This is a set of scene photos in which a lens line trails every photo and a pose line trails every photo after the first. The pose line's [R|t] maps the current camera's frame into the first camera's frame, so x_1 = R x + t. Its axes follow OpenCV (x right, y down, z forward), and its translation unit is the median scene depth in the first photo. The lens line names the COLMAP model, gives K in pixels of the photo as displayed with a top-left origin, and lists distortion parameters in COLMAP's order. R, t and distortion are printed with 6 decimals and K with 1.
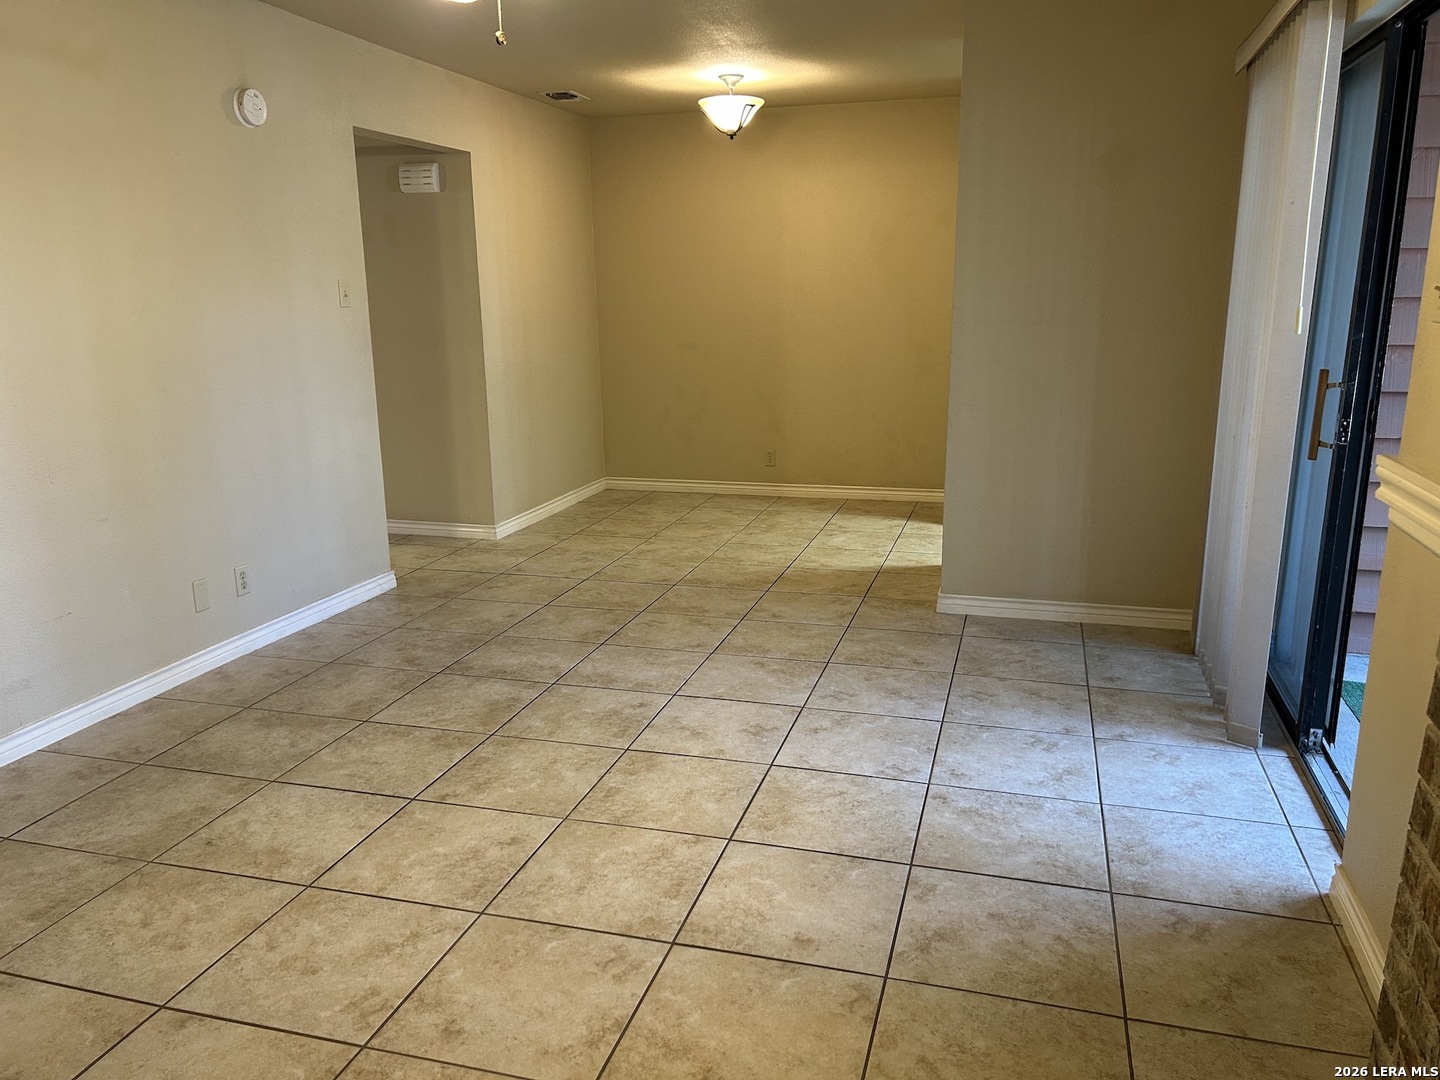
lens RADIAL K [[1080.0, 0, 720.7], [0, 1080.0, 536.5], [0, 0, 1]] dist [0.068987, -0.077879]
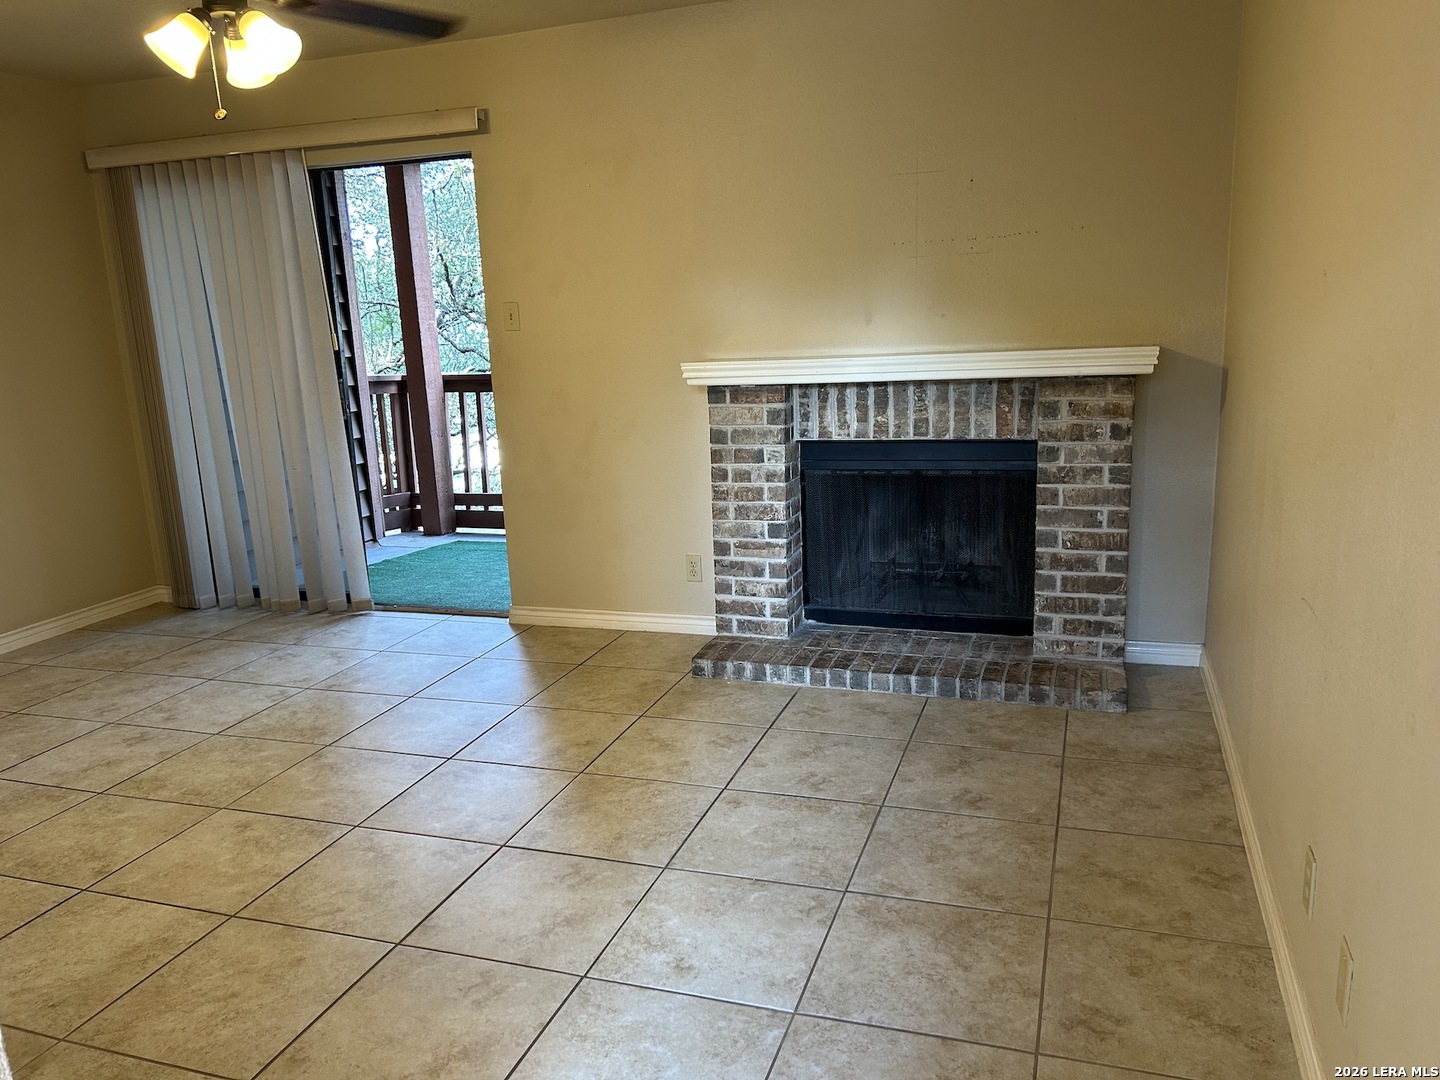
lens RADIAL K [[1080.0, 0, 718.0], [0, 1080.0, 539.1], [0, 0, 1]] dist [0.068987, -0.077879]
pose [[0.050480, -0.201286, 0.978231, -0.862380], [0.264973, 0.947077, 0.181202, -0.045761], [-0.962934, 0.250057, 0.101144, 0.268186]]
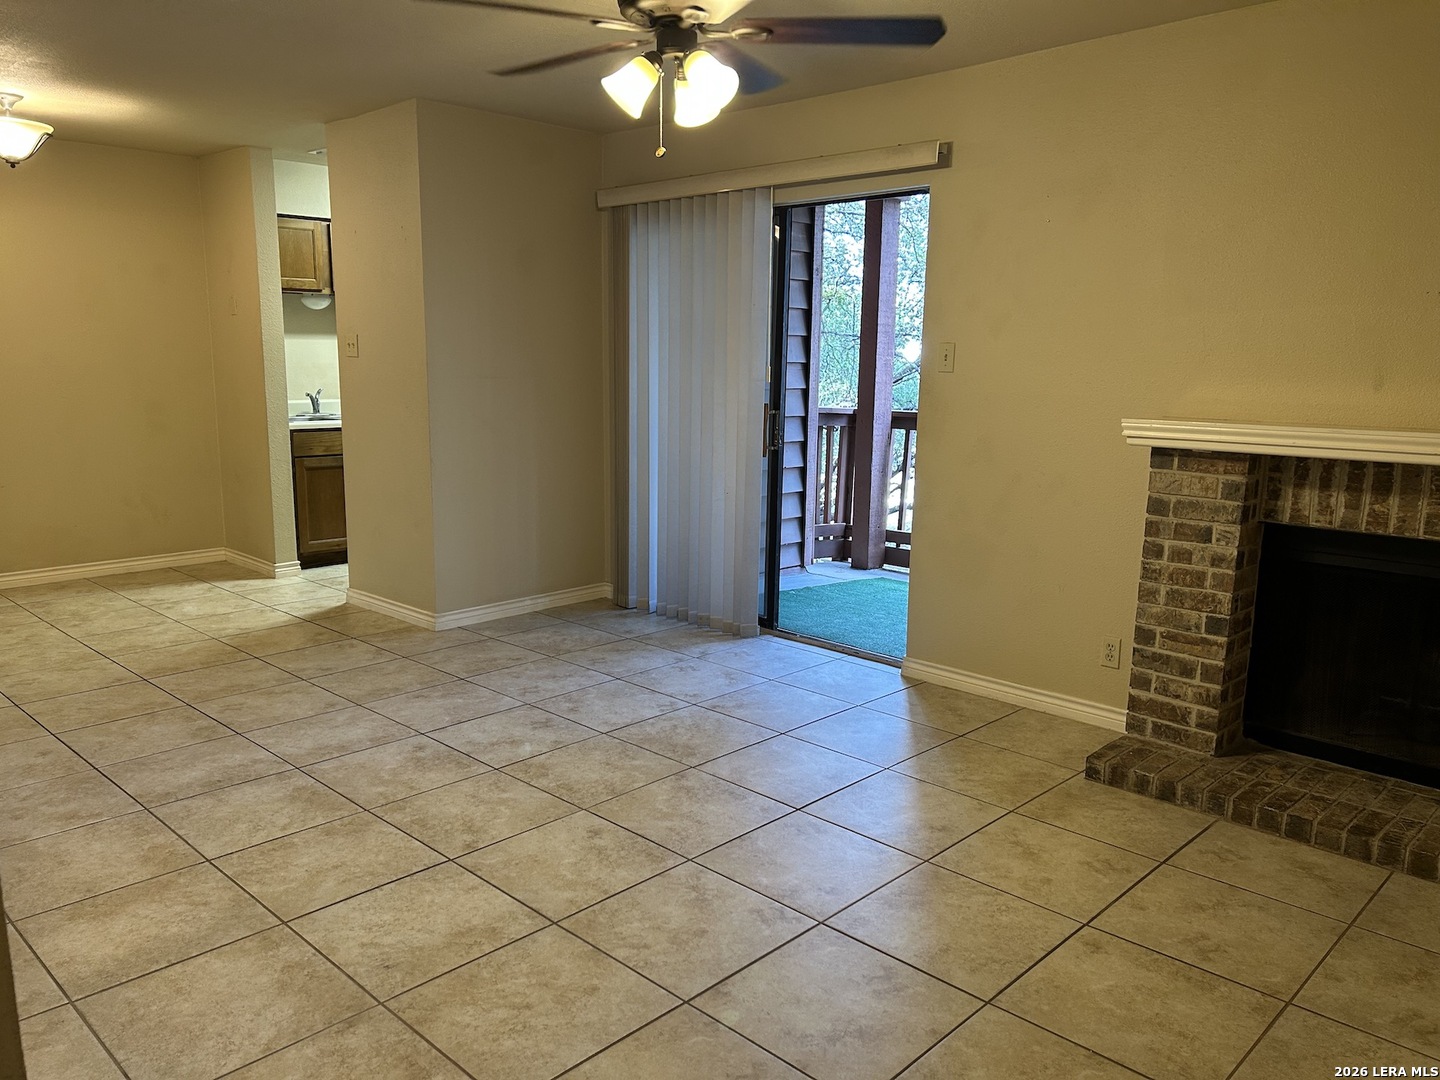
lens RADIAL K [[1080.0, 0, 720.3], [0, 1080.0, 540.8], [0, 0, 1]] dist [0.068987, -0.077879]
pose [[0.469588, -0.138248, 0.871994, -0.783316], [0.182917, 0.981469, 0.057099, -0.040793], [-0.863729, 0.132689, 0.486174, 0.223165]]
